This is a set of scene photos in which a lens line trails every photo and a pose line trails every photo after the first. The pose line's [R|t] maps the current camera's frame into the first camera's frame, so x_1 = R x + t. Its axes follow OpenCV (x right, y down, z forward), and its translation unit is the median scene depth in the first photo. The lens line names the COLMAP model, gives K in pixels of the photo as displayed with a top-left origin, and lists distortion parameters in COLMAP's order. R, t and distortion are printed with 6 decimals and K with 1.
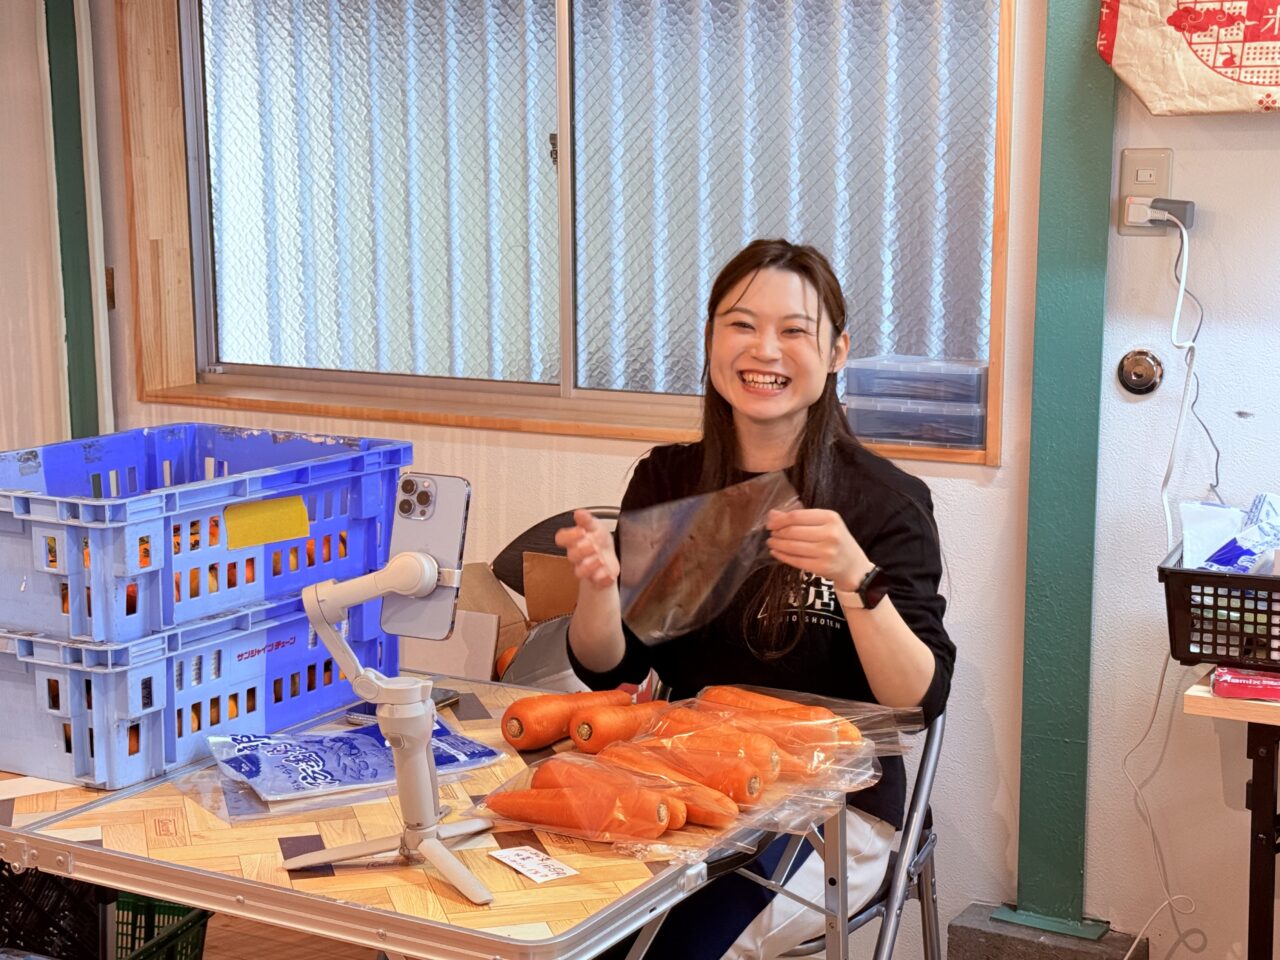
lens RADIAL K [[2036.3, 0, 640.0], [0, 2036.3, 480.0], [0, 0, 1]] dist [0.023500, 0.065640]
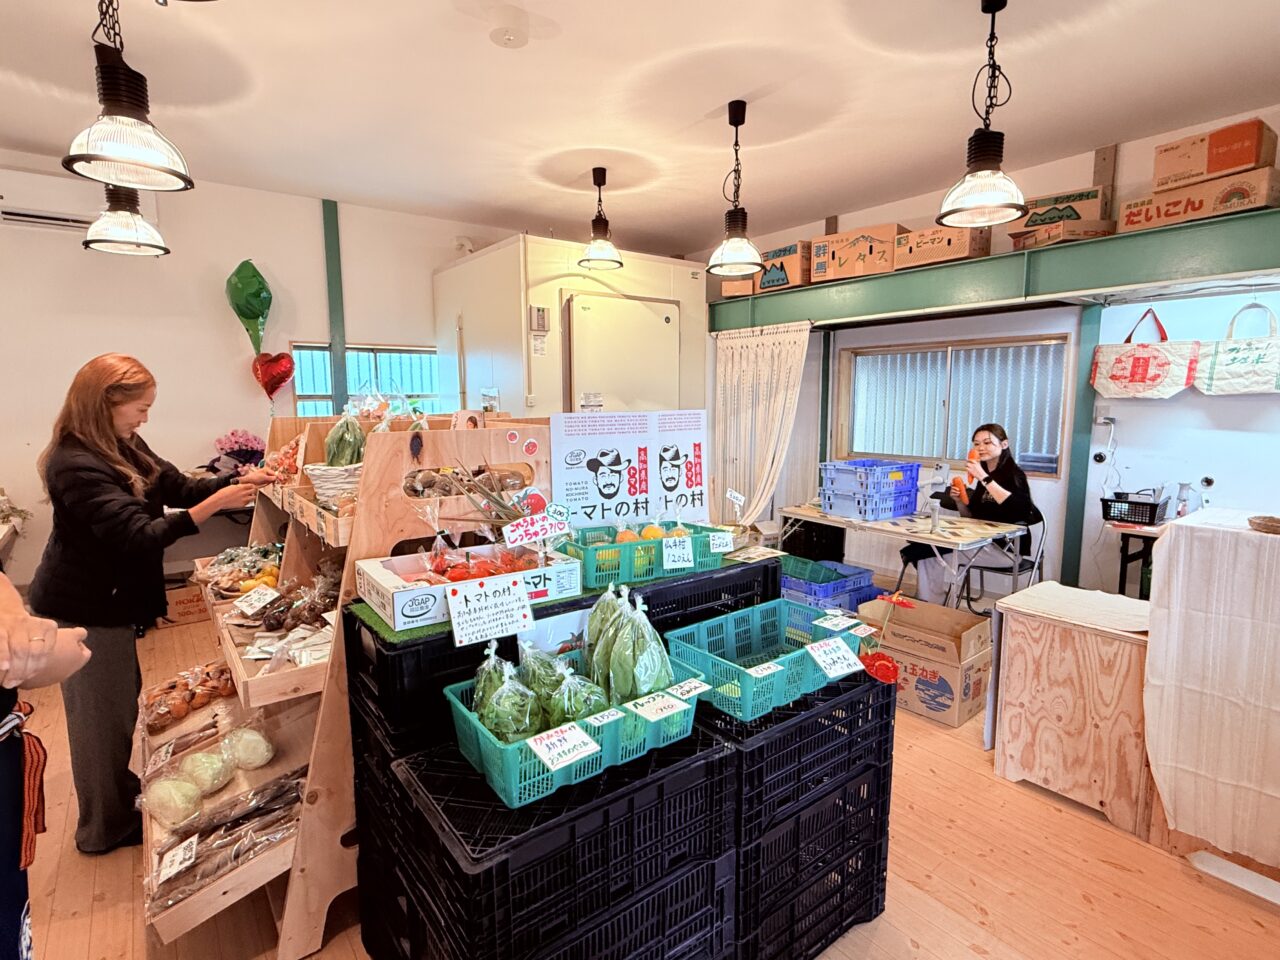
lens RADIAL K [[649.3, 0, 640.0], [0, 649.3, 480.0], [0, 0, 1]] dist [0.003645, 0.000020]
pose [[0.916640, 0.051299, -0.396407, -0.113163], [-0.064672, 0.997697, -0.020433, 0.100043], [0.394446, 0.044366, 0.917847, -0.744371]]
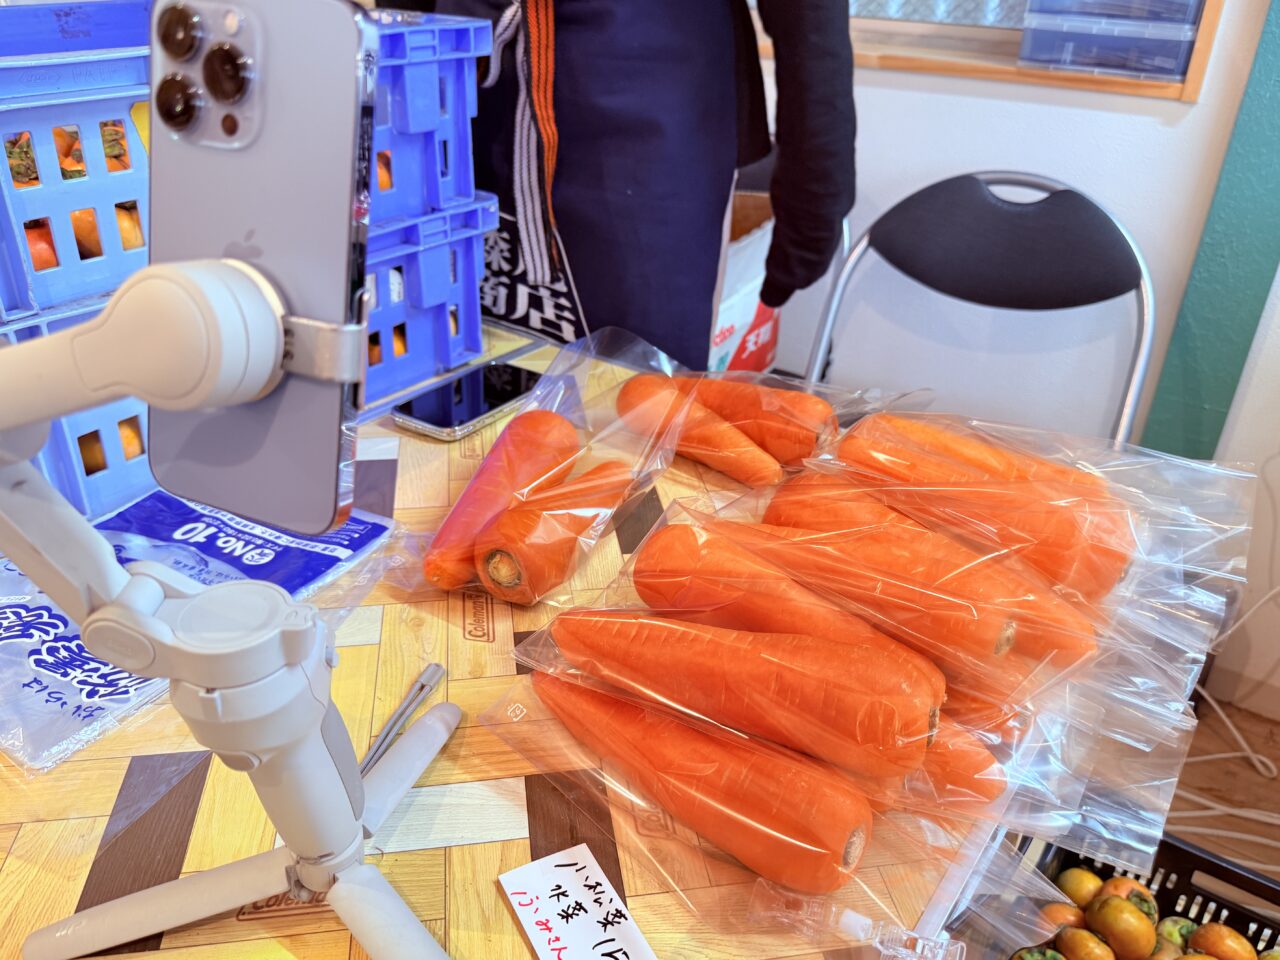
lens RADIAL K [[980.7, 0, 640.0], [0, 980.7, 480.0], [0, 0, 1]] dist [-0.000408, -0.007484]
pose [[0.994046, 0.073762, -0.080197, -0.023006], [-0.041108, 0.935509, 0.350904, 0.008741], [0.100908, -0.345518, 0.932971, 0.638954]]
